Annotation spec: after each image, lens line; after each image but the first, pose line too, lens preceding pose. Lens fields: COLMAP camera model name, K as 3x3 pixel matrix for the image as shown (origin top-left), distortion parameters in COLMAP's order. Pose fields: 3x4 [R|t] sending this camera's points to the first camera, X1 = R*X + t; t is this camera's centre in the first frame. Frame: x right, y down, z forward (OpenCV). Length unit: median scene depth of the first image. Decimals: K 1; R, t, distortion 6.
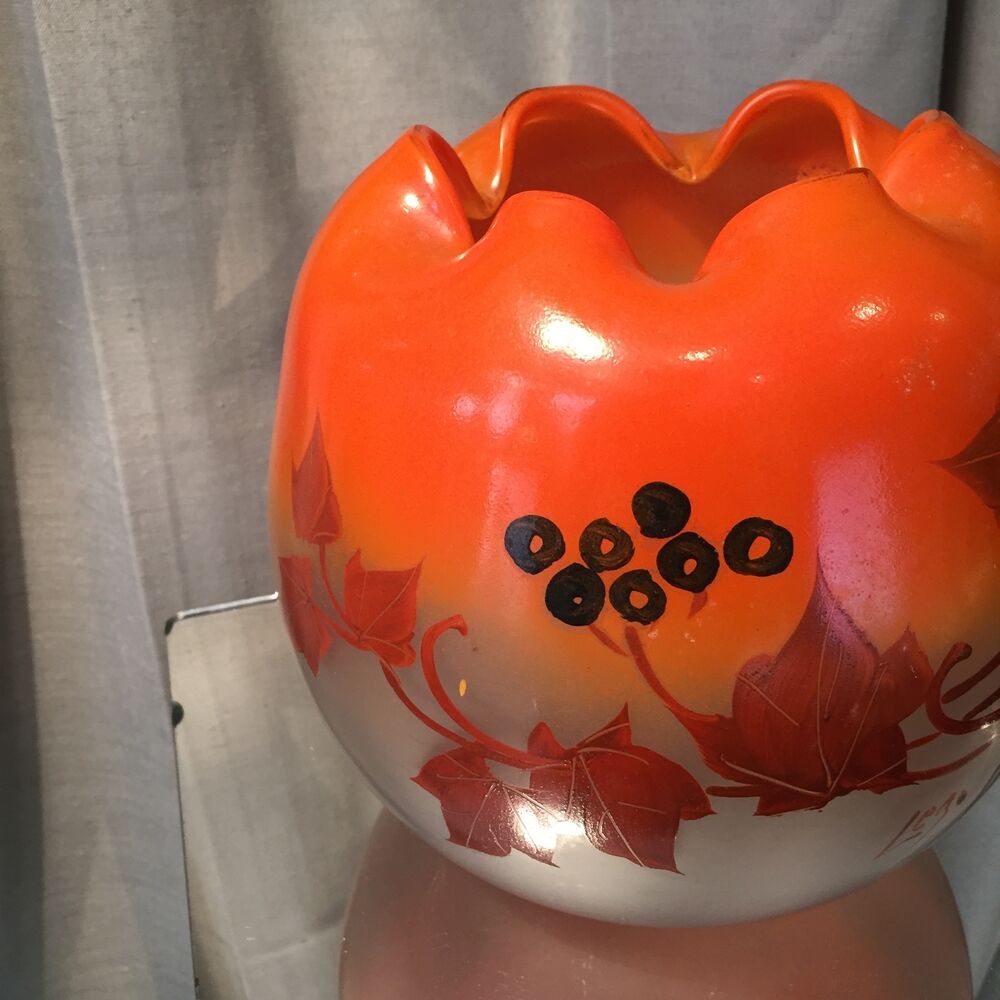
lens RADIAL K [[1205.2, 0, 502.7], [0, 1205.2, 492.6], [0, 0, 1]] dist [0.046964, 0.000000]
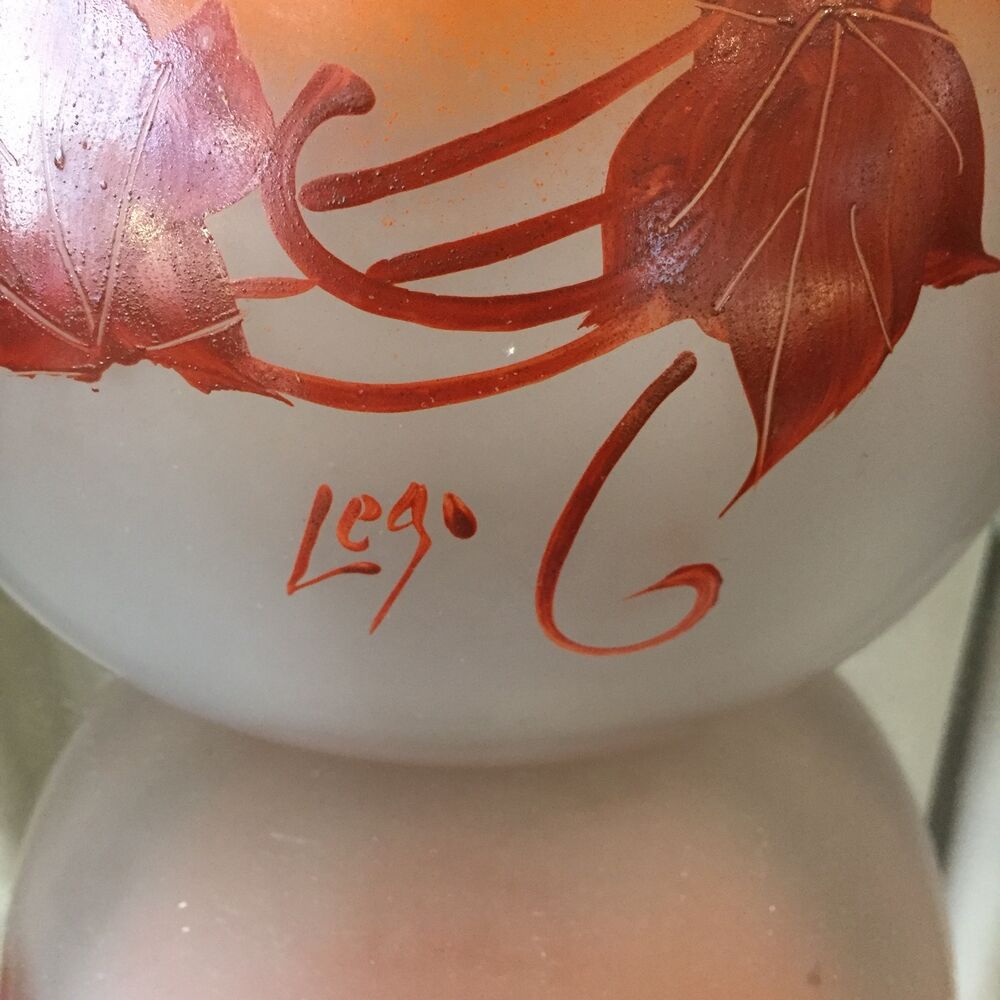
lens RADIAL K [[1205.2, 0, 507.8], [0, 1205.2, 496.3], [0, 0, 1]] dist [0.046964, 0.000000]
pose [[0.835341, 0.230412, -0.499115, 0.399690], [-0.282755, 0.958702, -0.030655, 0.158218], [0.471440, 0.166735, 0.865993, 0.368292]]
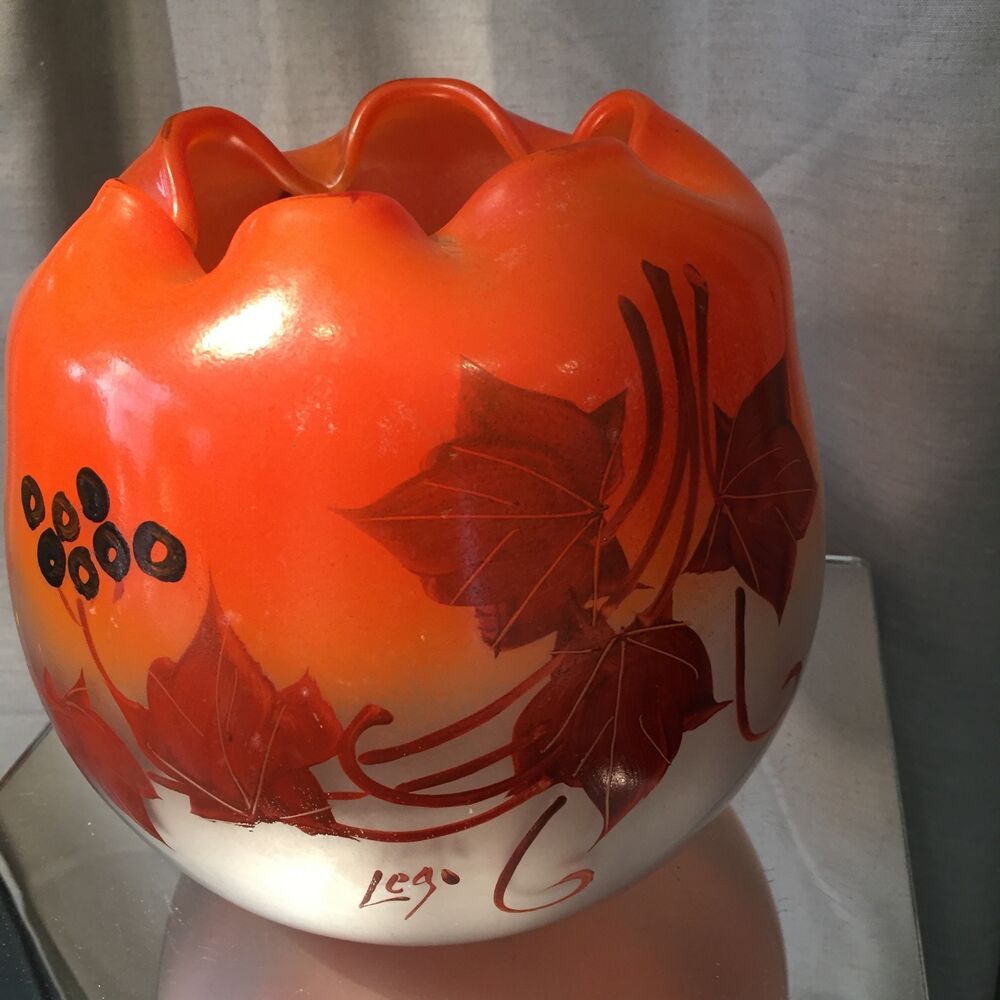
lens RADIAL K [[1205.2, 0, 502.6], [0, 1205.2, 499.1], [0, 0, 1]] dist [0.046964, 0.000000]
pose [[0.873497, 0.216750, -0.435915, 0.474886], [-0.200346, 0.976126, 0.083901, -0.074692], [0.443694, 0.014047, 0.896068, 0.113903]]
